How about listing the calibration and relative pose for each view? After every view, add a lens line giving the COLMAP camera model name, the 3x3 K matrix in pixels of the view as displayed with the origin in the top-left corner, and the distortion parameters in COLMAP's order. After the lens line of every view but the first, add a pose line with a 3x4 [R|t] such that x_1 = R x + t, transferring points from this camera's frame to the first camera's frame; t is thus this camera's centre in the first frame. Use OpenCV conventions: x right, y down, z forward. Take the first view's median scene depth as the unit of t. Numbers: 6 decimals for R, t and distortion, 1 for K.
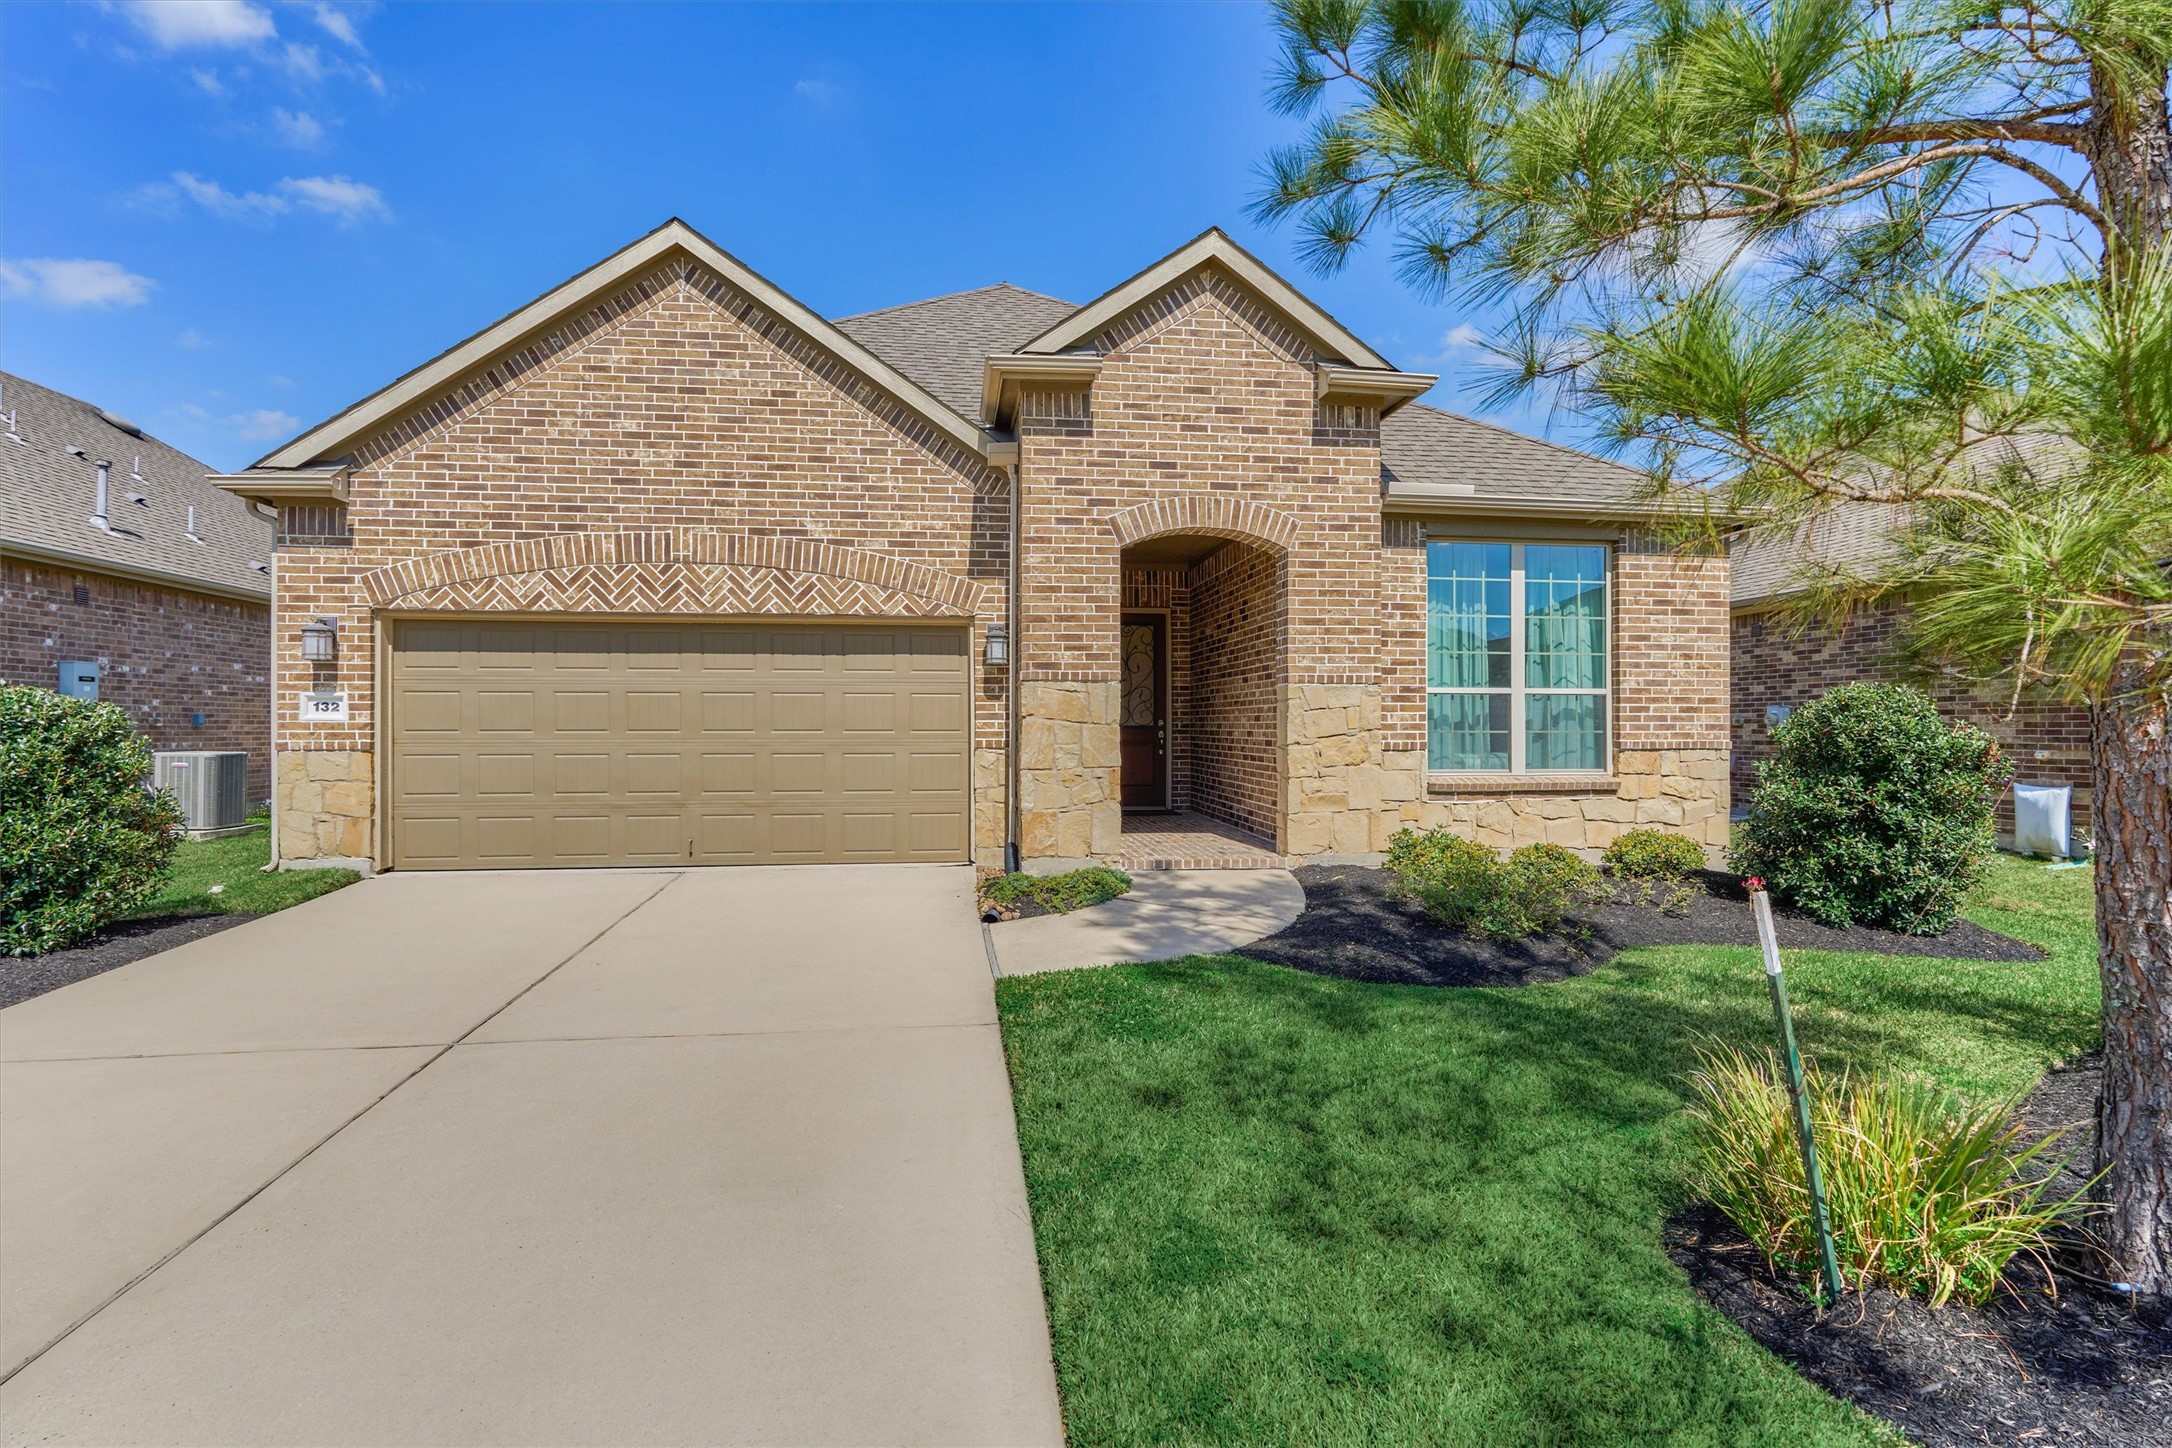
lens RADIAL K [[957.5, 0, 1089.0], [0, 957.5, 724.7], [0, 0, 1]] dist [-0.003229, 0.000113]
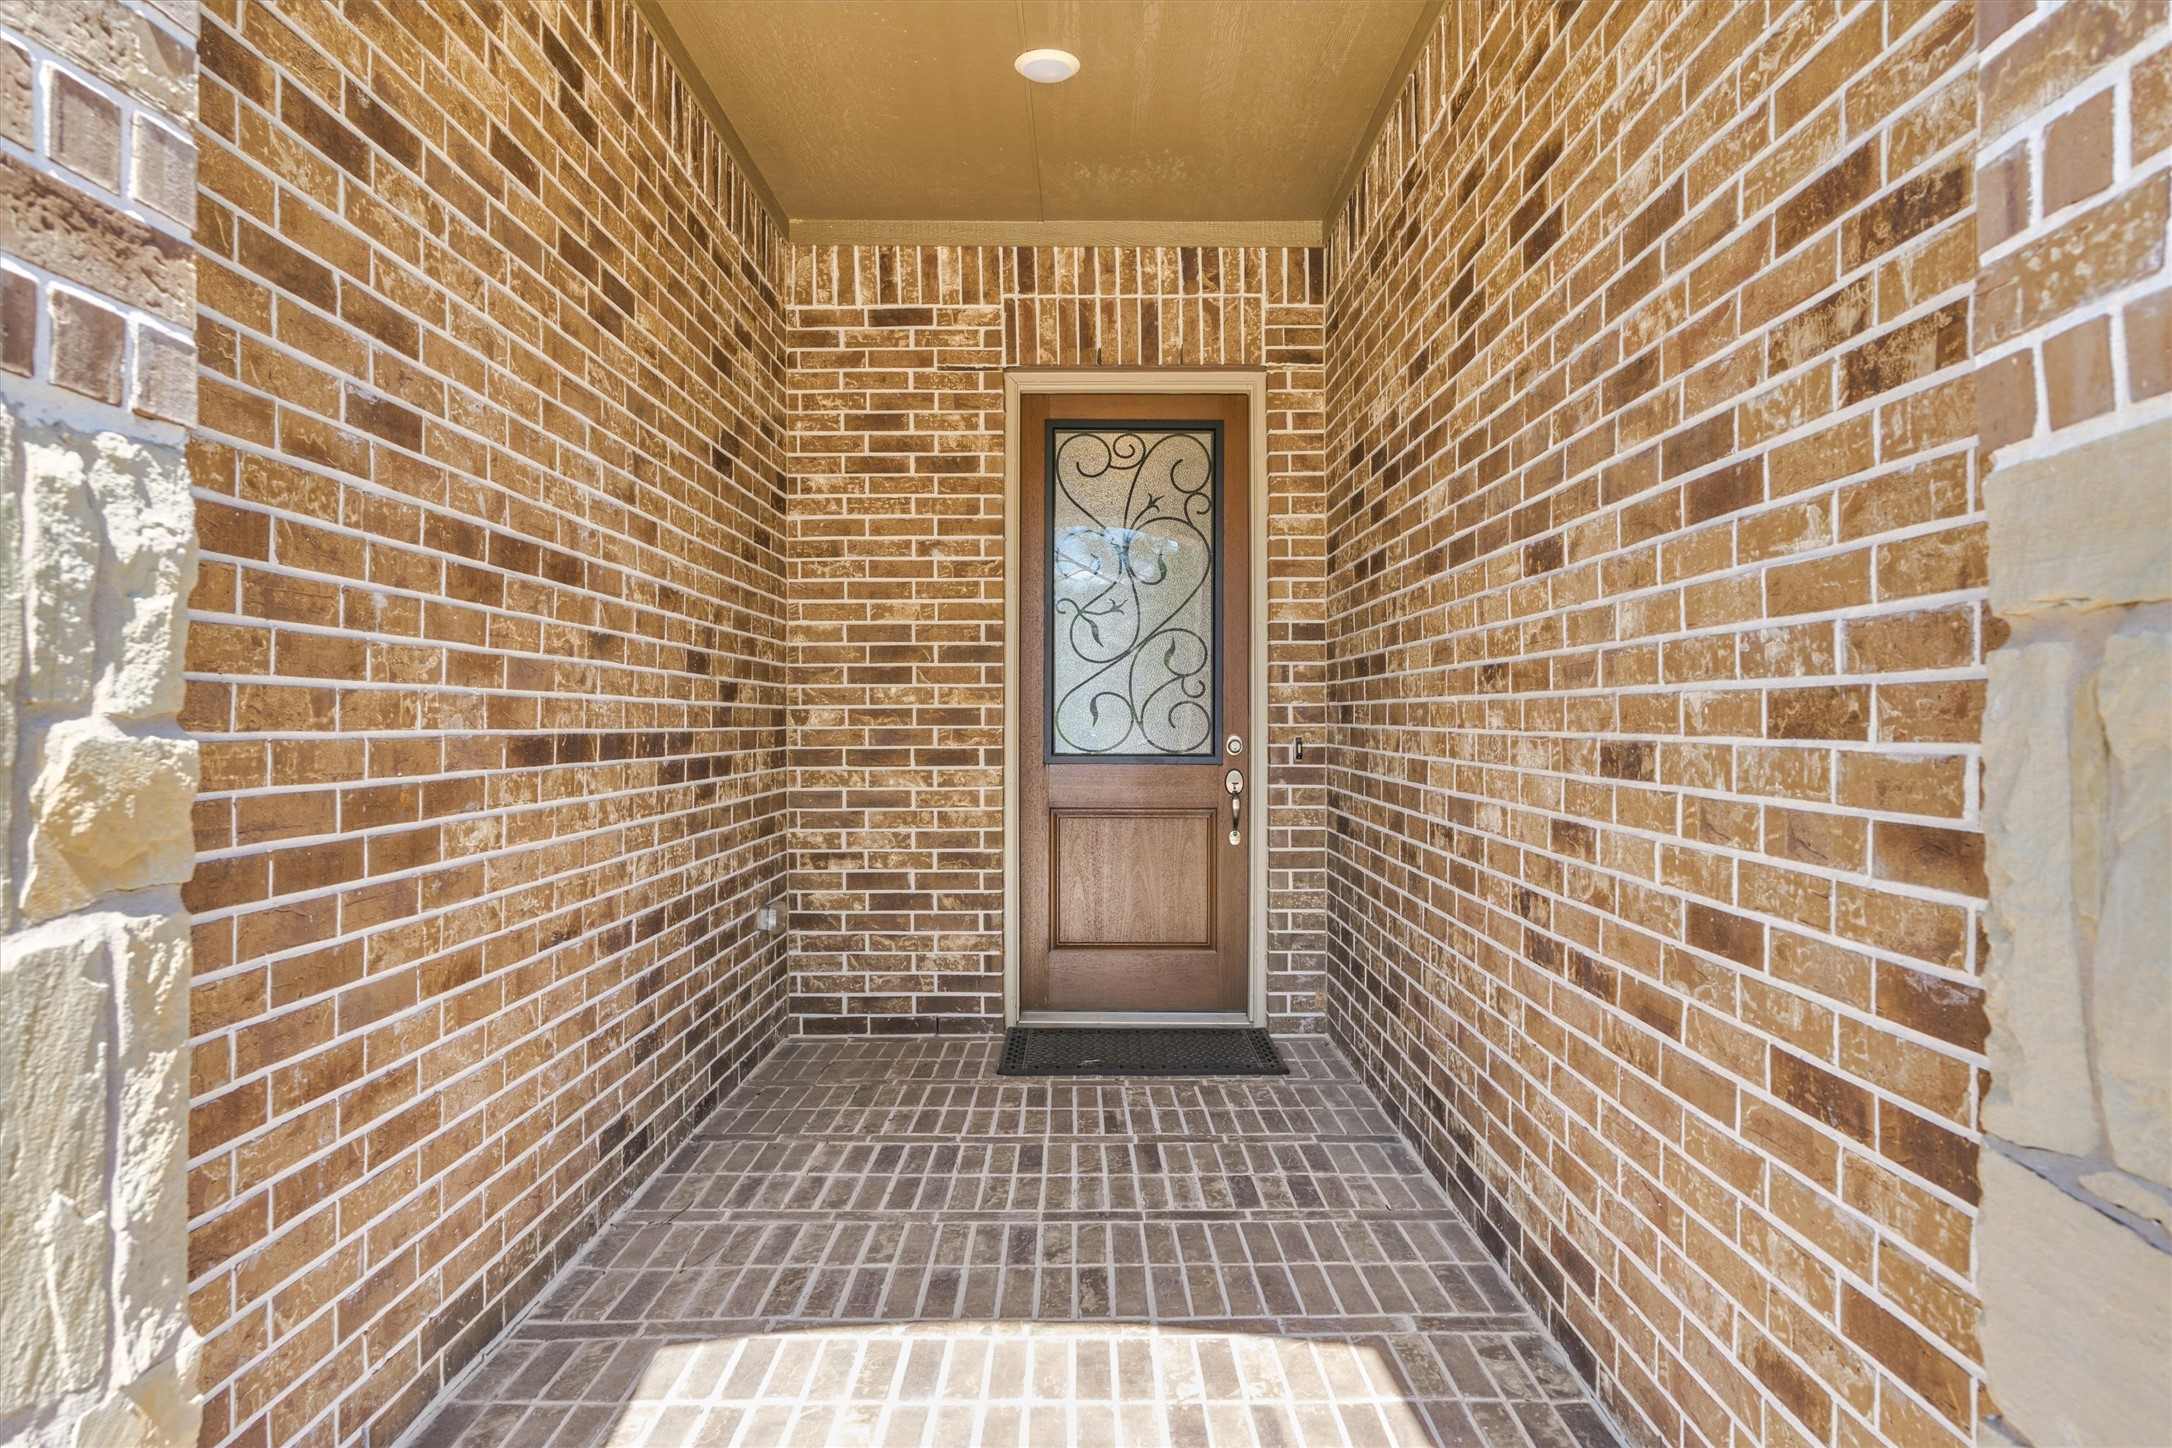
lens RADIAL K [[957.5, 0, 1089.0], [0, 957.5, 724.7], [0, 0, 1]] dist [-0.003229, 0.000113]
pose [[0.970228, 0.001741, -0.242188, 0.119098], [0.002590, 0.999842, 0.017566, -0.015717], [0.242180, -0.017671, 0.970070, 0.778465]]
